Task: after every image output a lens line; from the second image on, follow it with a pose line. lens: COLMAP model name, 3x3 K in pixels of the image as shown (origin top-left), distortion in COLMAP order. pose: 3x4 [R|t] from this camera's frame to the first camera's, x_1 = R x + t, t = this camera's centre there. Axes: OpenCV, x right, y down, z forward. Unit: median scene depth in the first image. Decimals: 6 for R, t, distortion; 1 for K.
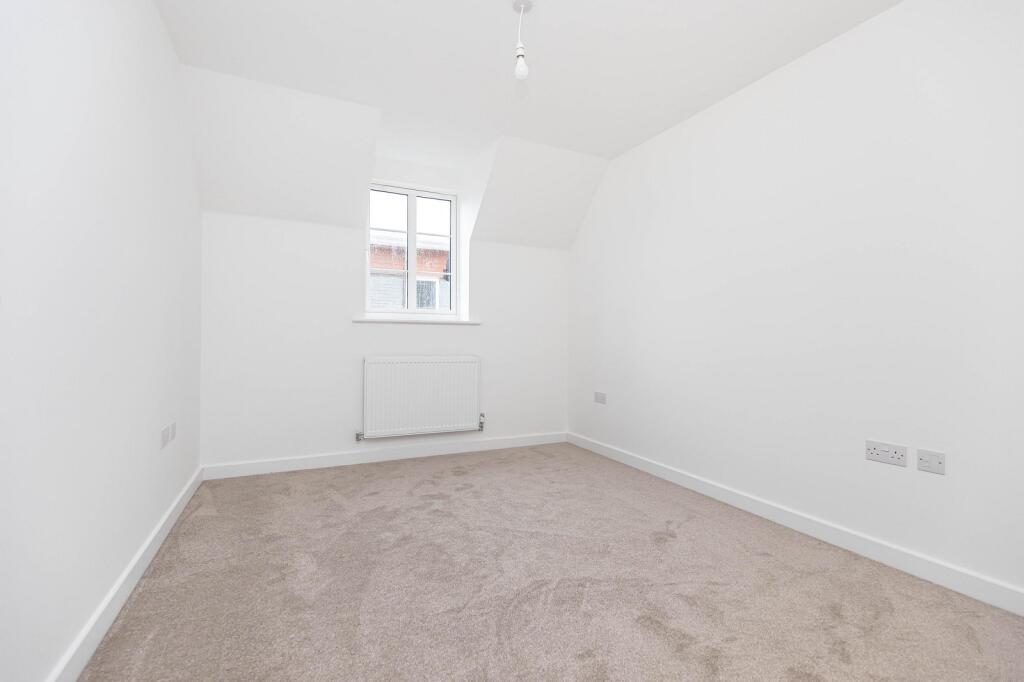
lens RADIAL K [[463.1, 0, 489.6], [0, 463.1, 333.0], [0, 0, 1]] dist [-0.000048, 0.000015]
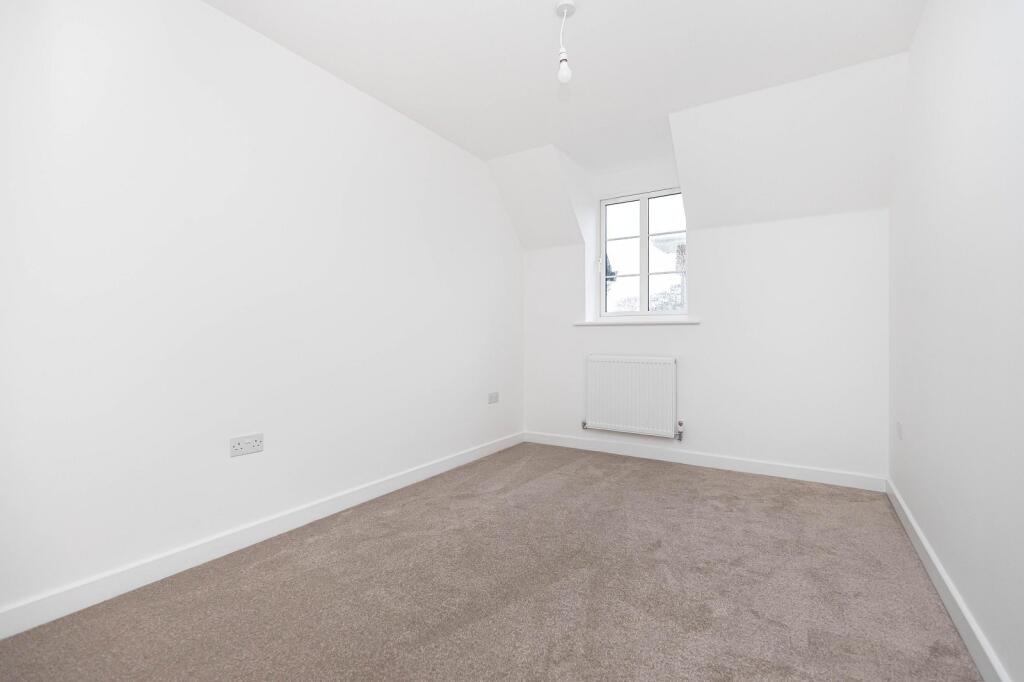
lens RADIAL K [[509.0, 0, 603.8], [0, 509.0, 338.1], [0, 0, 1]] dist [-0.000195, -0.000132]
pose [[0.501410, -0.002553, -0.865206, 0.774623], [0.012944, 0.999906, 0.004551, 0.002497], [0.865113, -0.013481, 0.501396, 0.371259]]
